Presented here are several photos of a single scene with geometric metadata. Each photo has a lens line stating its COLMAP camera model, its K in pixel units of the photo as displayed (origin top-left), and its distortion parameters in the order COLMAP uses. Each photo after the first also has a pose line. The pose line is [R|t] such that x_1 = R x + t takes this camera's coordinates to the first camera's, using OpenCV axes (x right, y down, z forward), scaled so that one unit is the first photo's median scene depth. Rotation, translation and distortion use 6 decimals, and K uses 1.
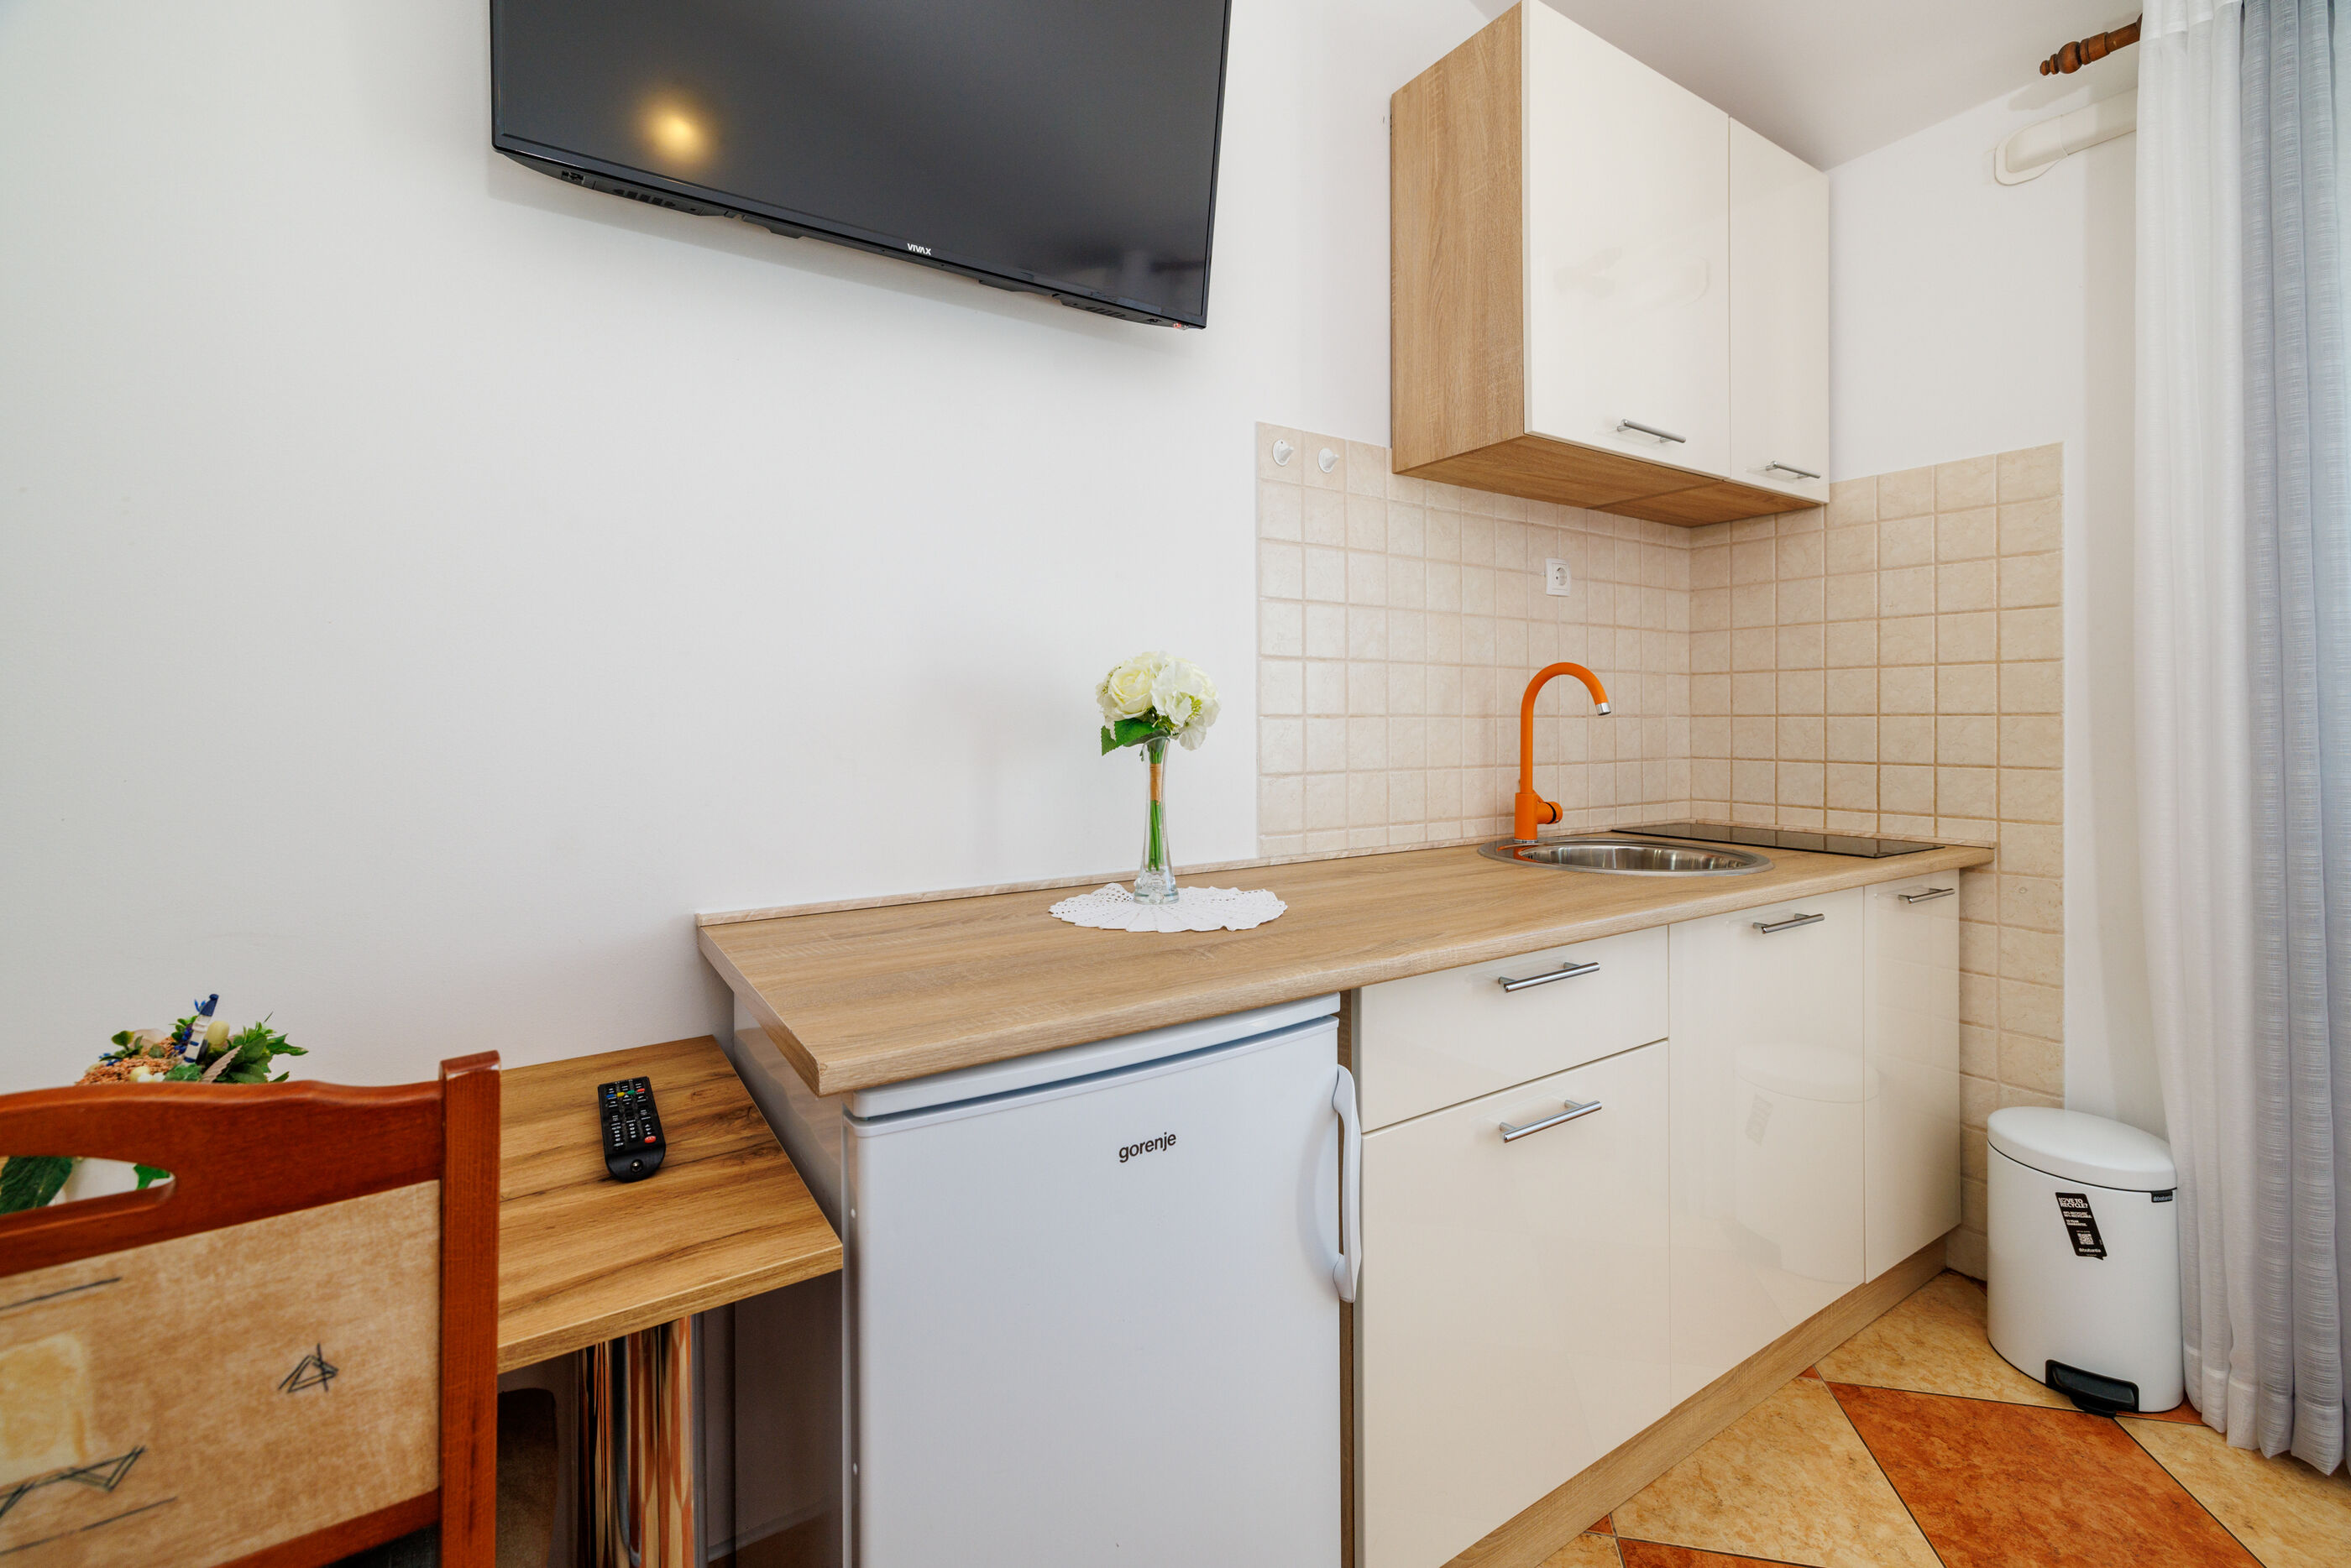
lens RADIAL K [[1003.2, 0, 1183.0], [0, 1003.2, 711.9], [0, 0, 1]] dist [0.001882, 0.000050]
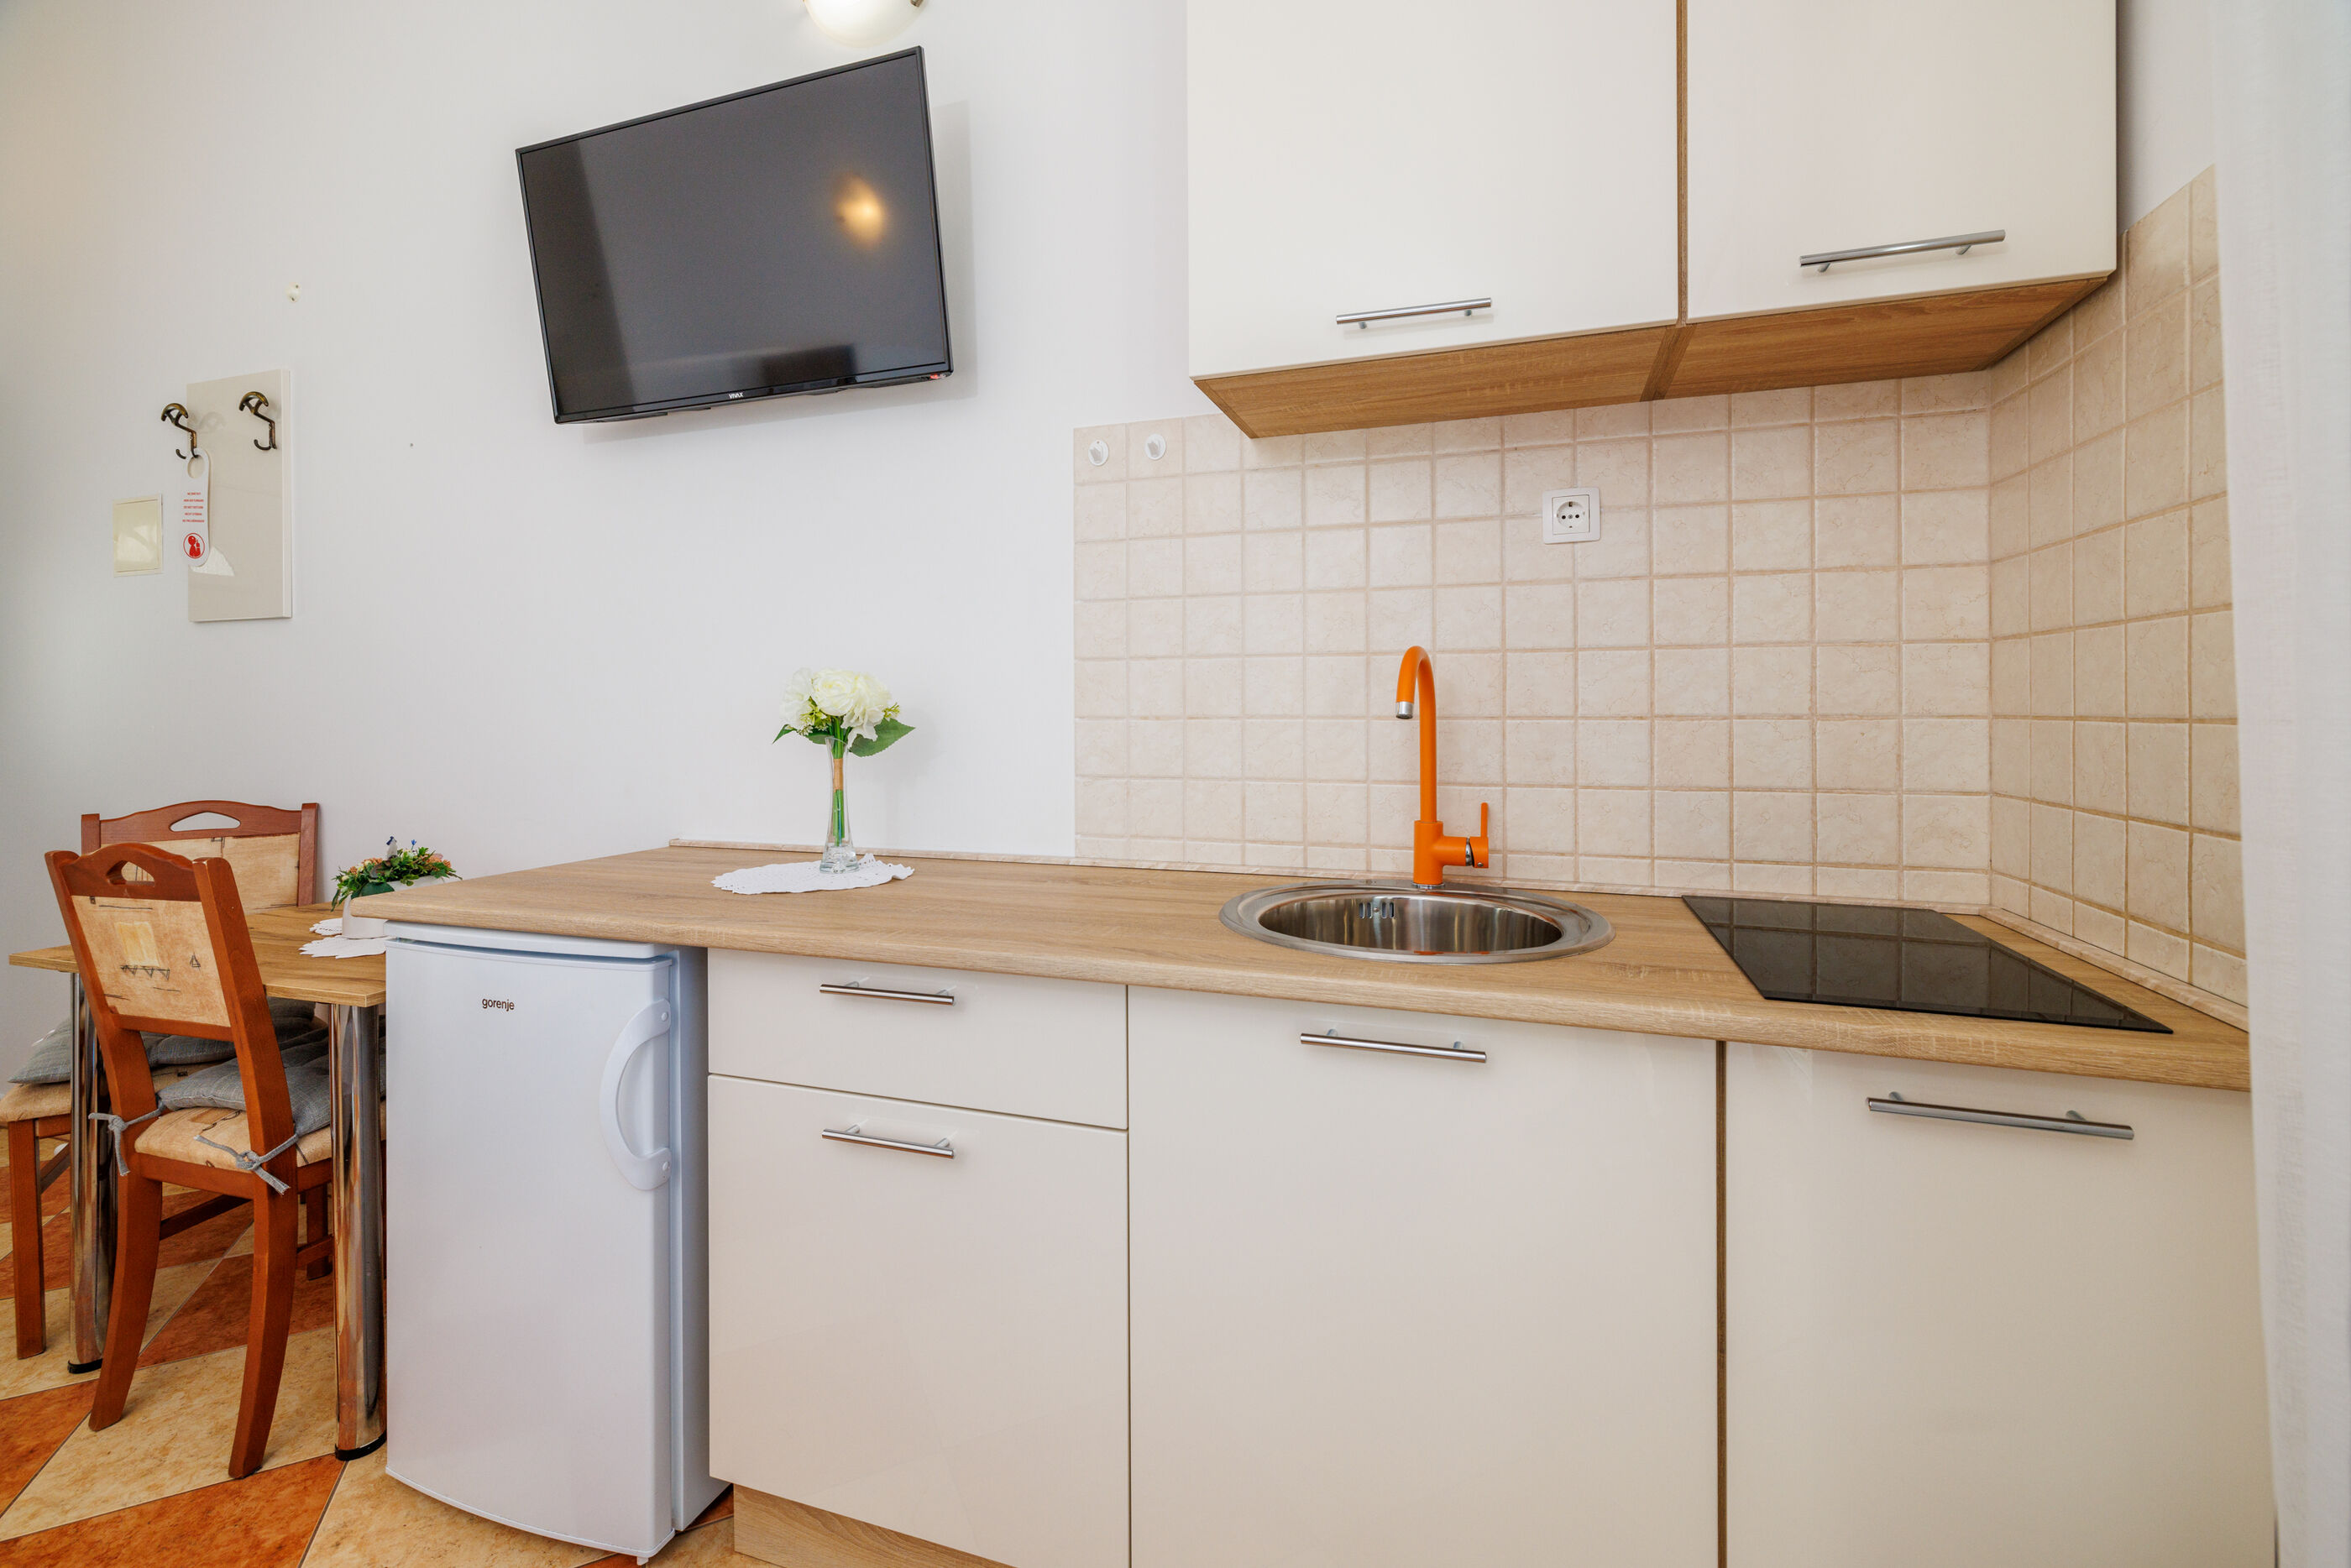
lens RADIAL K [[1003.2, 0, 1183.0], [0, 1003.2, 711.9], [0, 0, 1]] dist [0.001882, 0.000050]
pose [[0.616149, 0.001958, -0.787627, 0.925096], [0.008377, 0.999924, 0.009039, -0.009773], [0.787585, -0.012167, 0.616086, 0.449695]]
